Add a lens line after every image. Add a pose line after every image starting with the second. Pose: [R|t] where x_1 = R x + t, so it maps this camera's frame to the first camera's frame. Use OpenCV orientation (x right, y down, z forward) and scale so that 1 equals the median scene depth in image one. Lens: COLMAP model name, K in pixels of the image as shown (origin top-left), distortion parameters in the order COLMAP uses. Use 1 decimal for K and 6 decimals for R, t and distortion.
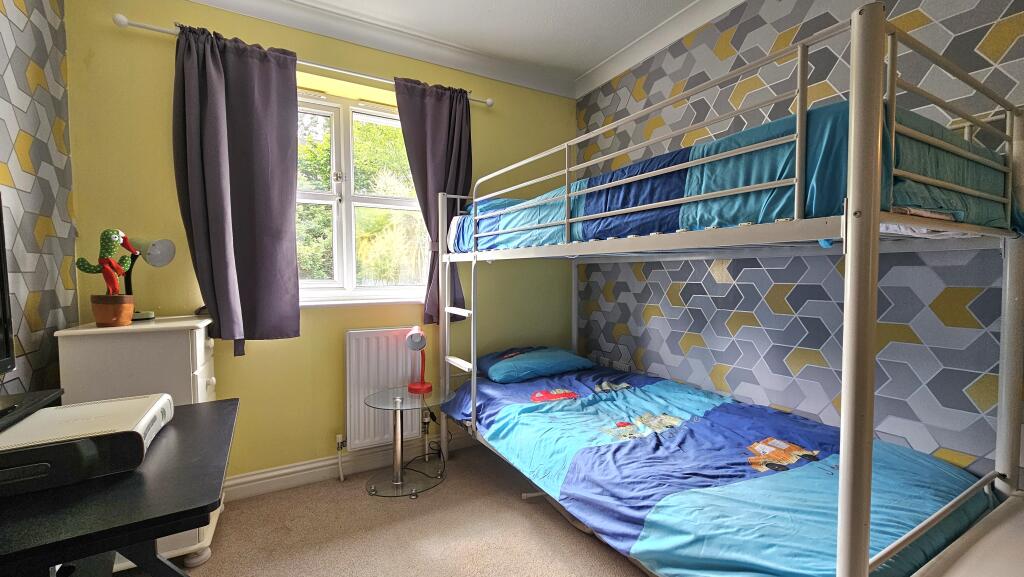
lens RADIAL K [[419.5, 0, 497.9], [0, 419.5, 278.6], [0, 0, 1]] dist [-0.001105, 0.000020]
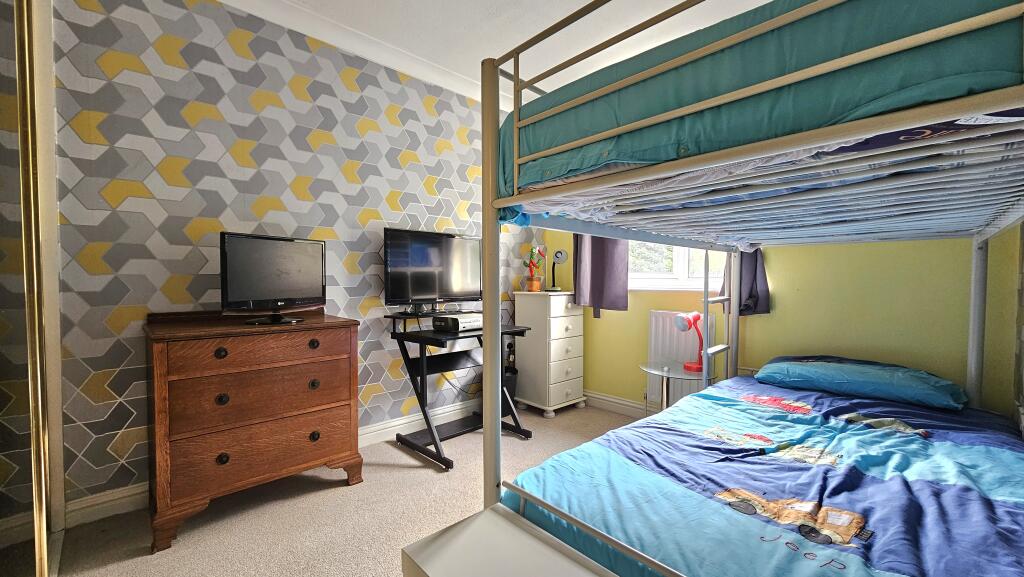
lens RADIAL K [[419.5, 0, 497.9], [0, 419.5, 278.6], [0, 0, 1]] dist [-0.001105, 0.000020]
pose [[0.212543, 0.001230, -0.977151, 0.938075], [-0.009110, 0.999958, -0.000722, 0.039845], [0.977109, 0.009055, 0.212546, 0.306675]]
